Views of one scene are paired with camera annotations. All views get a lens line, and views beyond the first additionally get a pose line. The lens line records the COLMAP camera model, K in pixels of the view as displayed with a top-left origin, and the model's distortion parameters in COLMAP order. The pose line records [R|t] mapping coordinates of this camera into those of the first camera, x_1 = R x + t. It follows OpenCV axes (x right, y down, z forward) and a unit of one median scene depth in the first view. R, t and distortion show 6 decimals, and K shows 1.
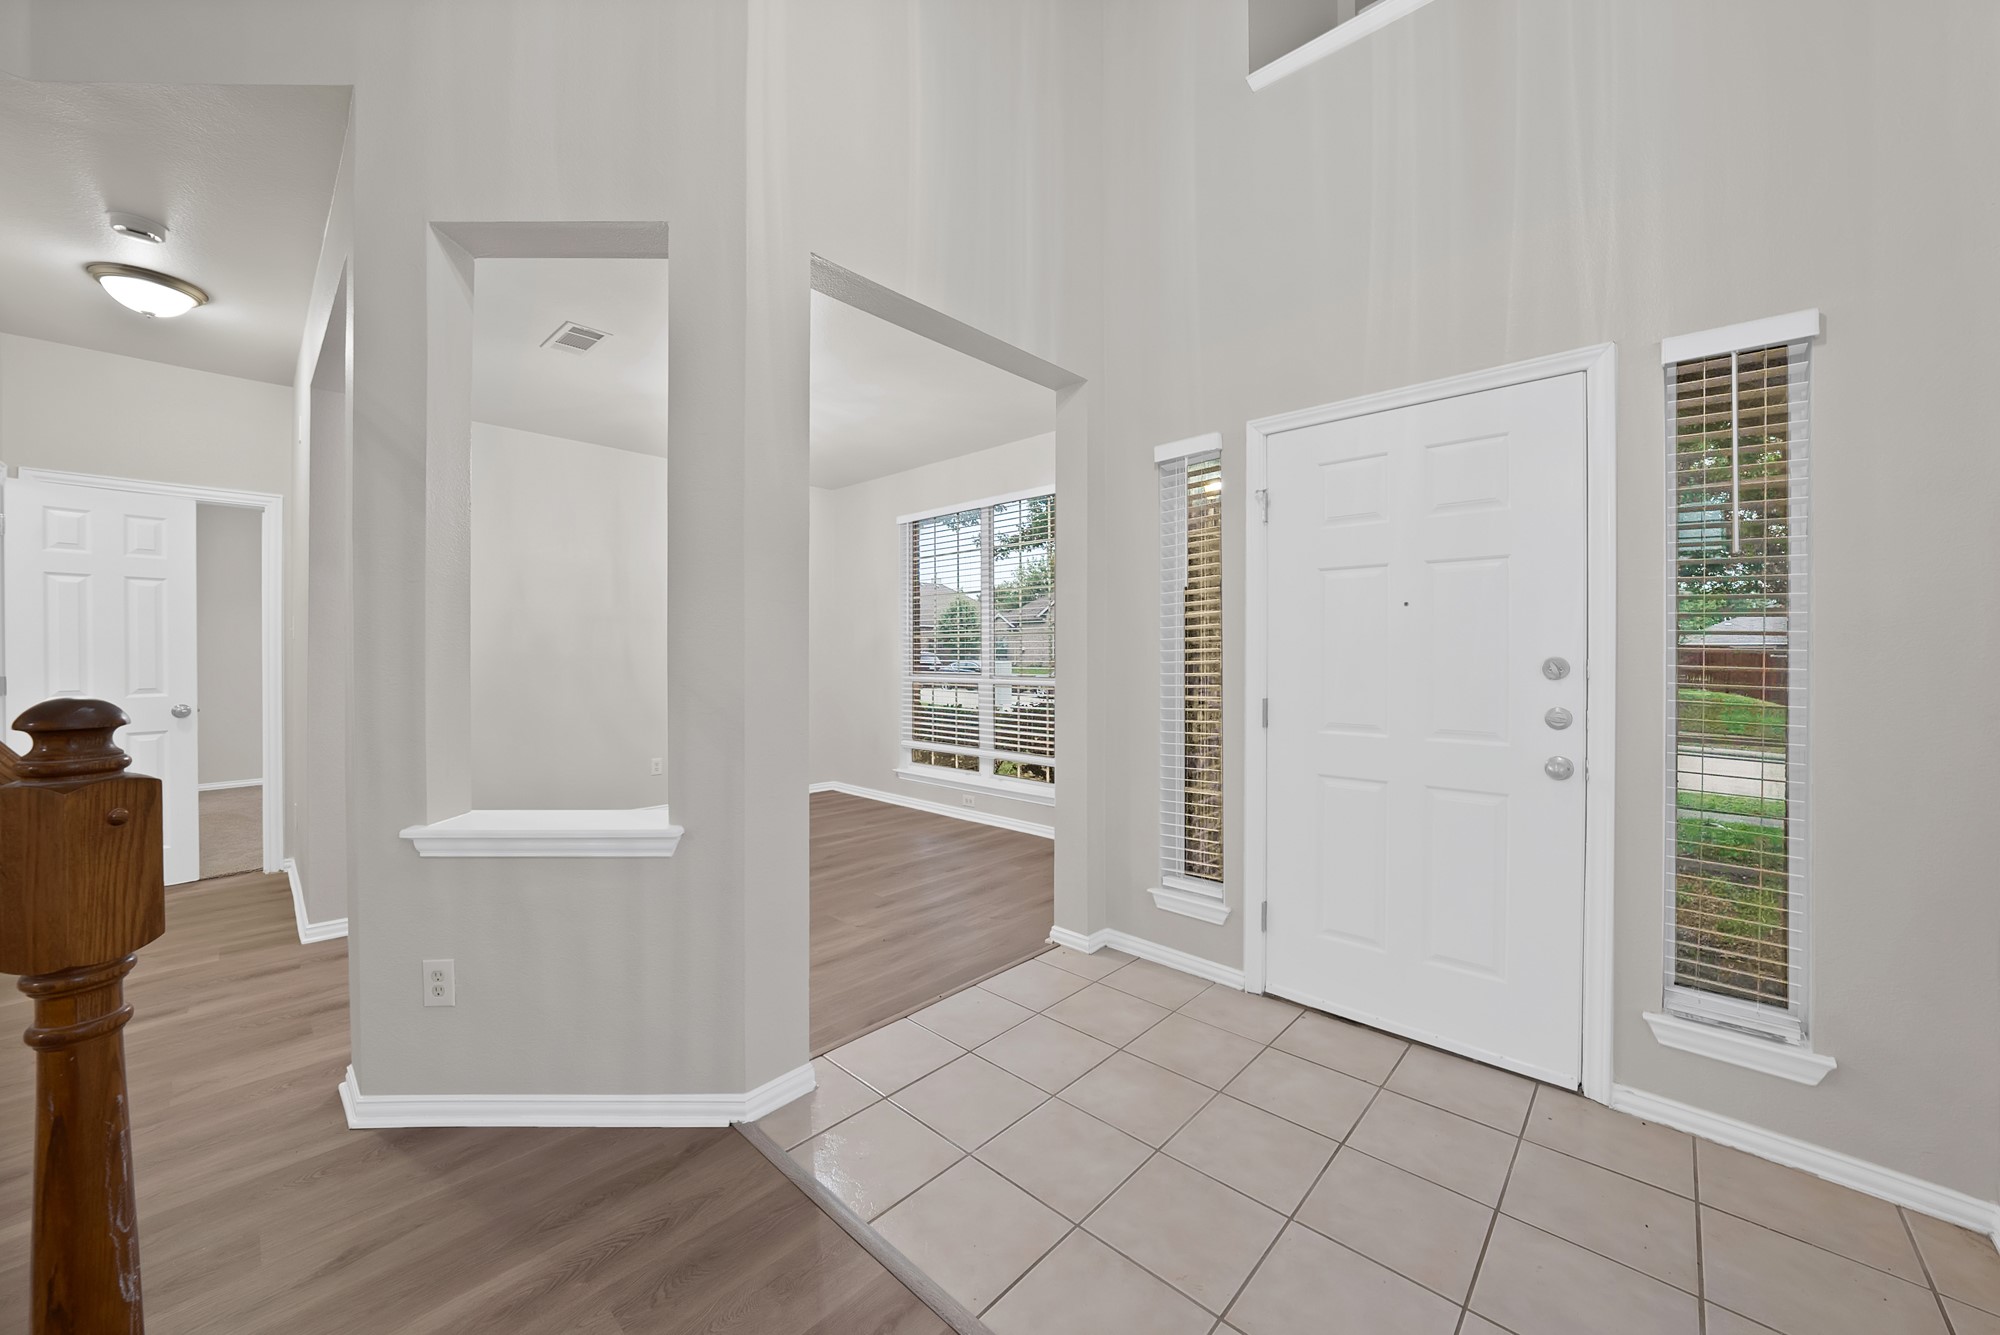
lens RADIAL K [[716.3, 0, 981.0], [0, 716.3, 654.5], [0, 0, 1]] dist [-0.025823, 0.004527]
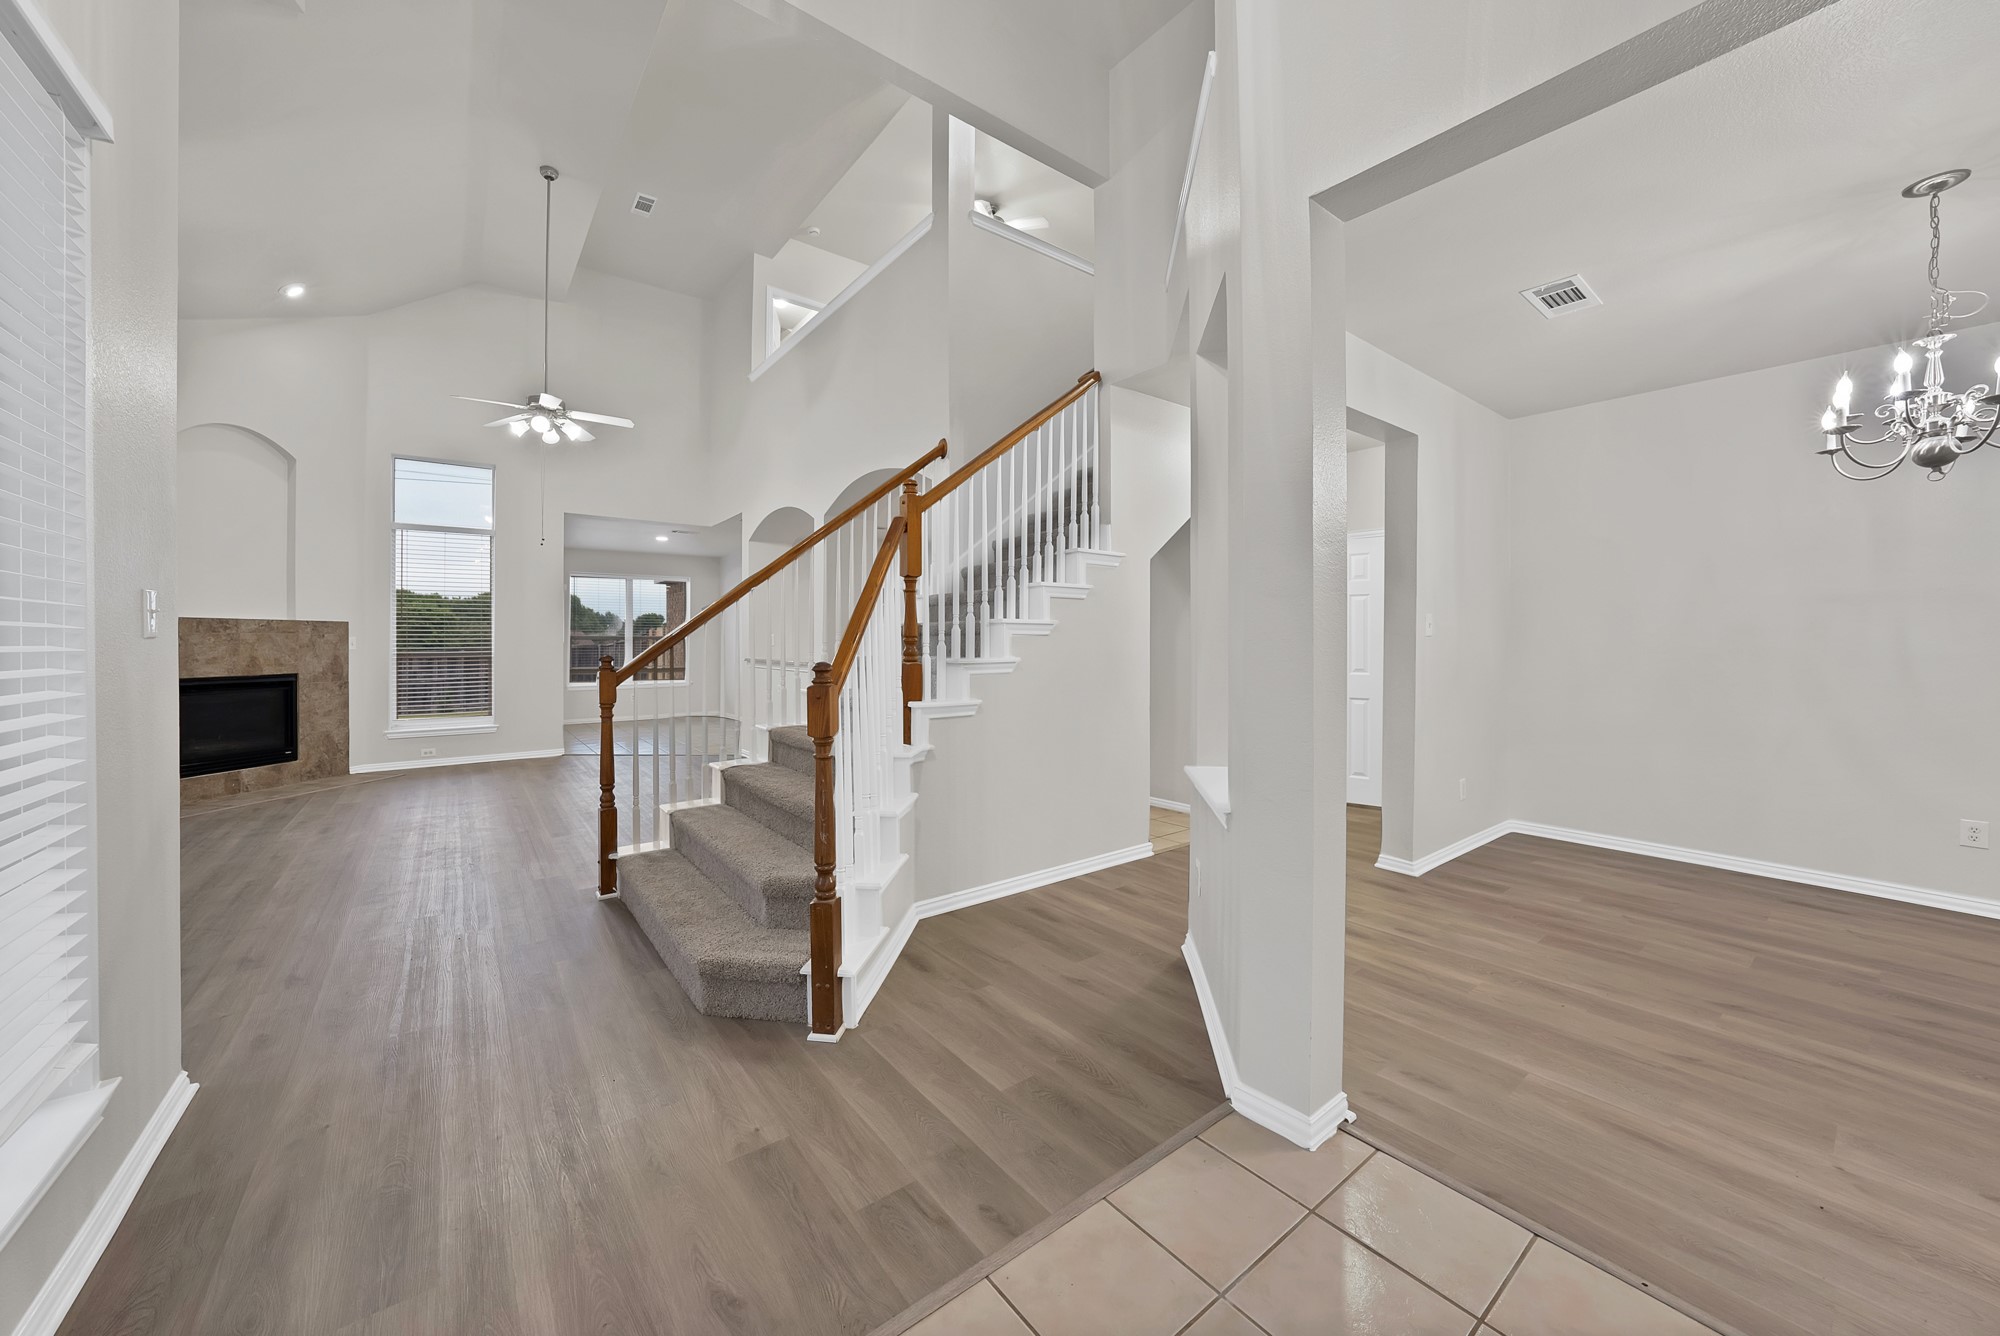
lens RADIAL K [[716.3, 0, 1016.4], [0, 716.3, 635.8], [0, 0, 1]] dist [-0.025823, 0.004527]
pose [[-0.123069, -0.009572, -0.992352, 0.727713], [-0.002261, 0.999954, -0.009365, -0.010366], [0.992396, 0.001091, -0.123085, 0.811569]]
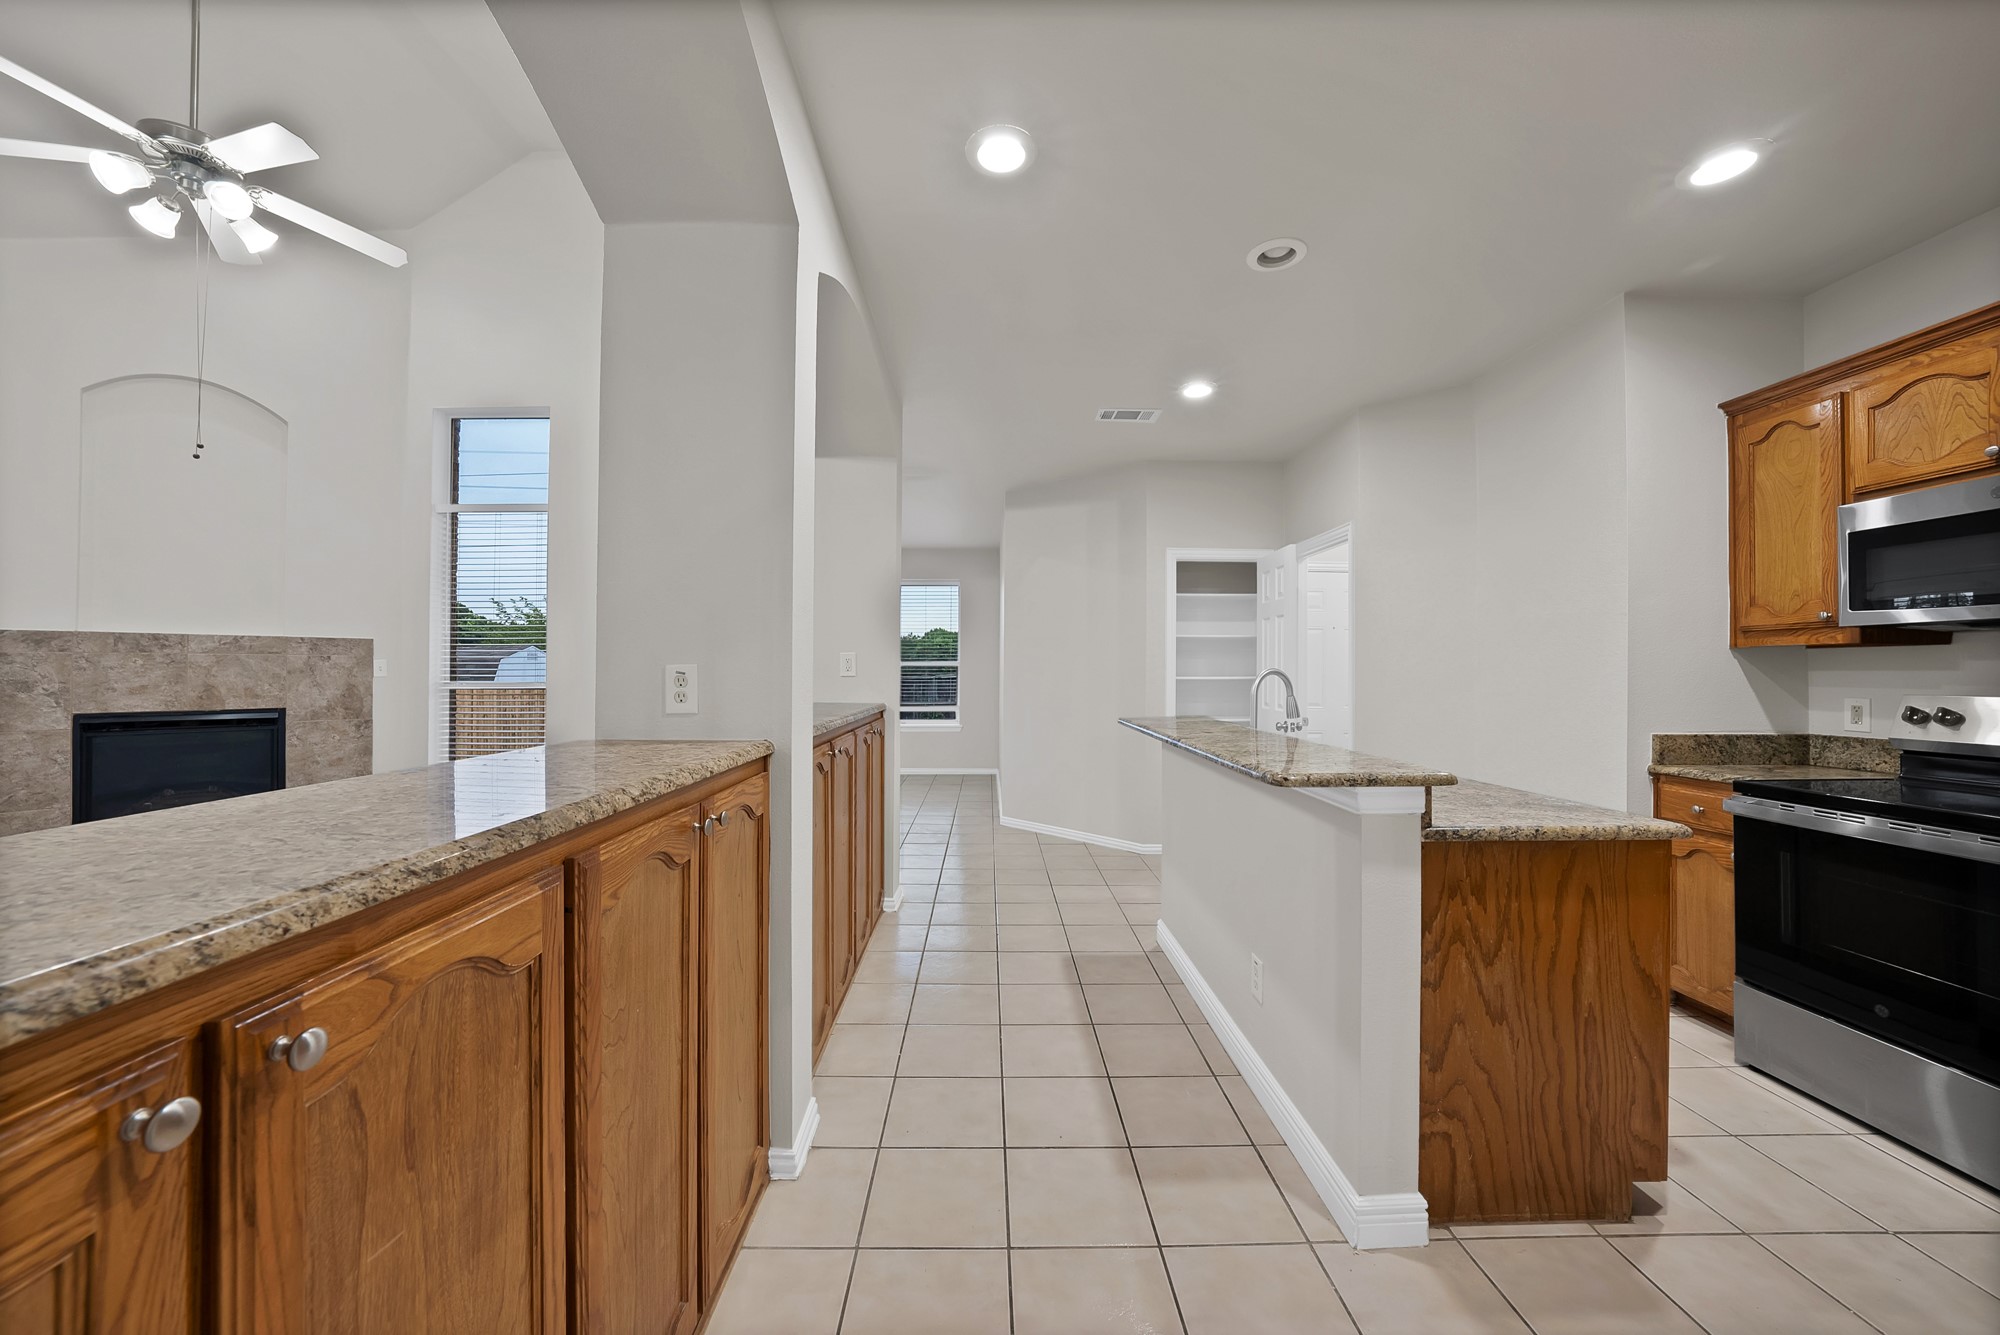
lens RADIAL K [[716.3, 0, 1003.6], [0, 716.3, 662.6], [0, 0, 1]] dist [-0.025823, 0.004527]
pose [[-0.703210, -0.011943, -0.710882, -1.998256], [-0.008231, 0.999929, -0.008657, -0.014604], [0.710935, -0.000236, -0.703258, 0.557018]]
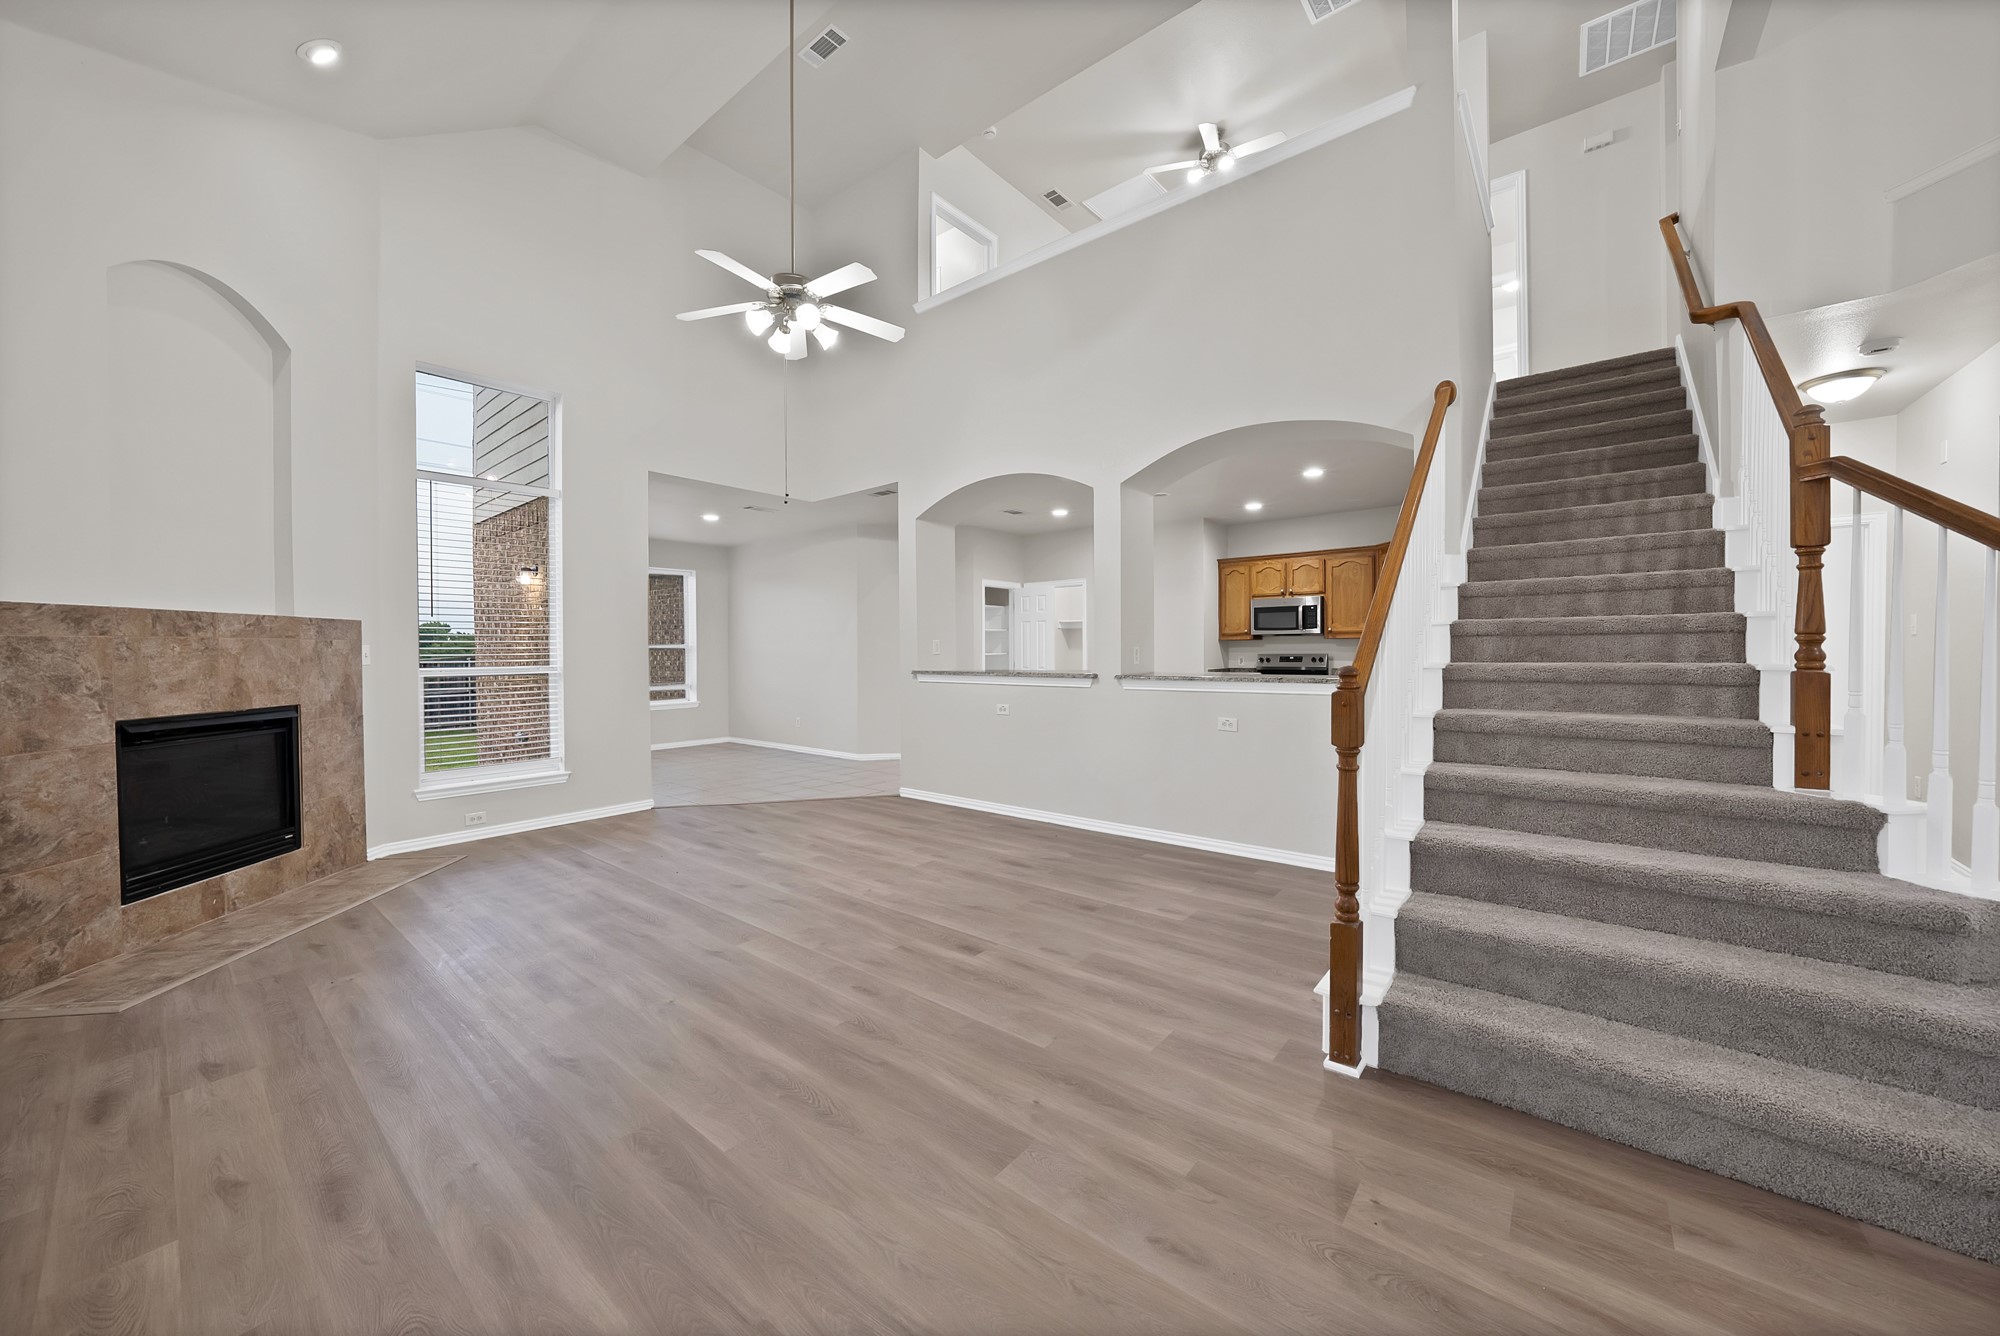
lens RADIAL K [[716.3, 0, 1001.2], [0, 716.3, 654.5], [0, 0, 1]] dist [-0.025823, 0.004527]
pose [[0.095586, 0.003398, -0.995415, 0.082985], [0.002791, 0.999989, 0.003681, -0.001411], [0.995417, -0.003130, 0.095575, -1.046814]]
